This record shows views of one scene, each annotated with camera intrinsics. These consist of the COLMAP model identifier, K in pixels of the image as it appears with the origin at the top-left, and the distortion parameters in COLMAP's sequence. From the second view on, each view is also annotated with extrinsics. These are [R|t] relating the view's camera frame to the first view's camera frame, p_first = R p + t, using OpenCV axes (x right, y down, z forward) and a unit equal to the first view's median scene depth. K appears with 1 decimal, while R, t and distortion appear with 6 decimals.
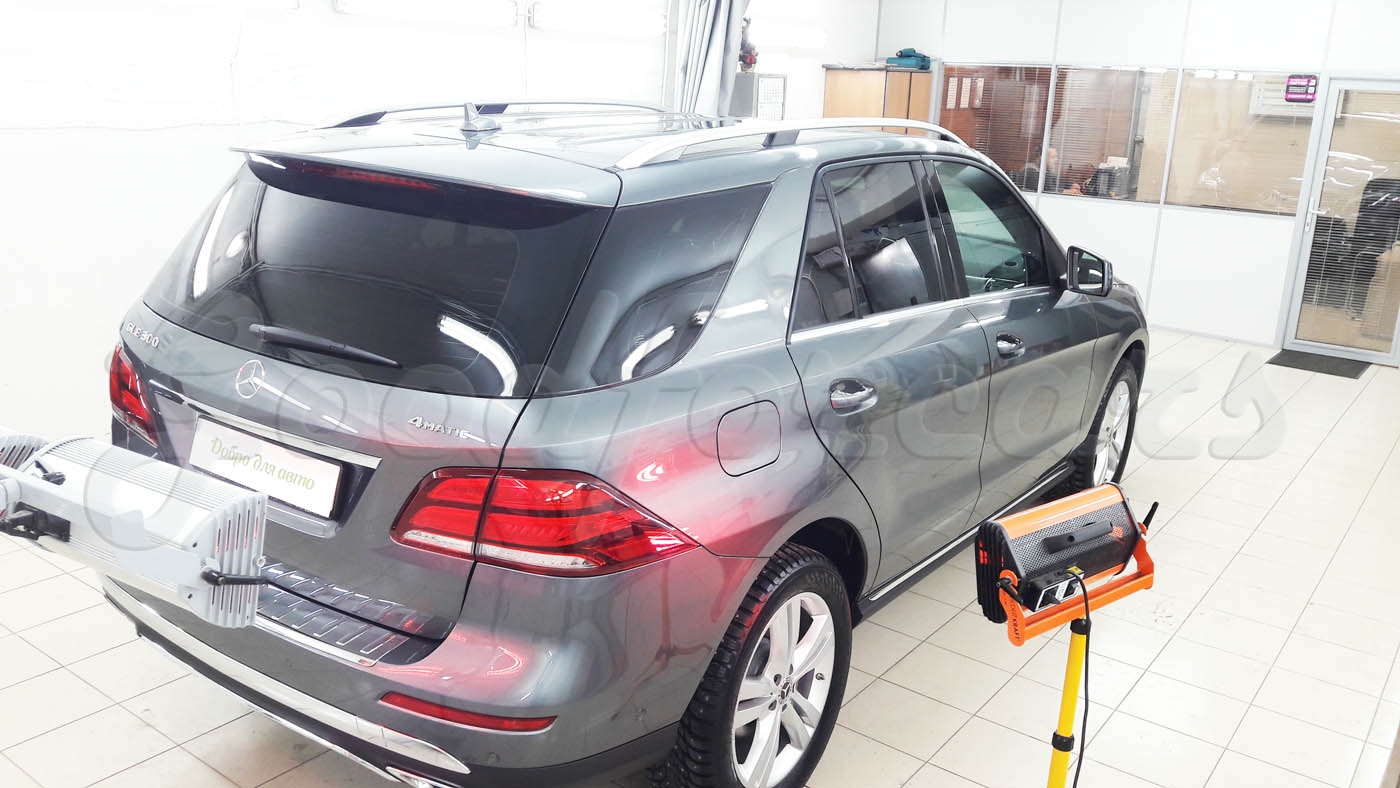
lens RADIAL K [[1128.9, 0, 700.0], [0, 1128.9, 394.0], [0, 0, 1]] dist [0.143372, 0.000254]
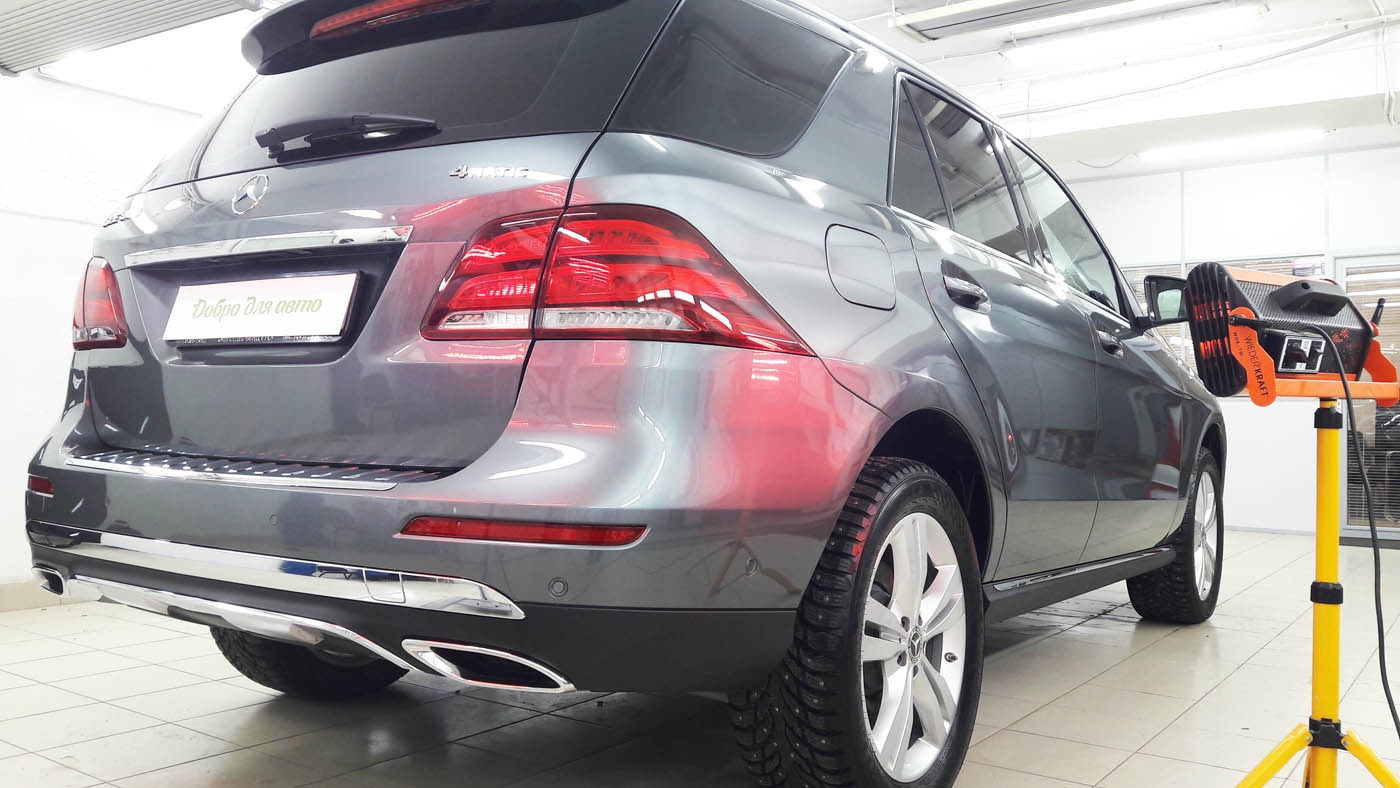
lens RADIAL K [[1144.9, 0, 710.1], [0, 1144.9, 343.1], [0, 0, 1]] dist [0.132452, -0.131928]
pose [[0.999212, -0.028986, 0.027129, -0.081723], [0.035911, 0.951246, -0.306334, 0.319969], [-0.016927, 0.307067, 0.951537, 0.219413]]
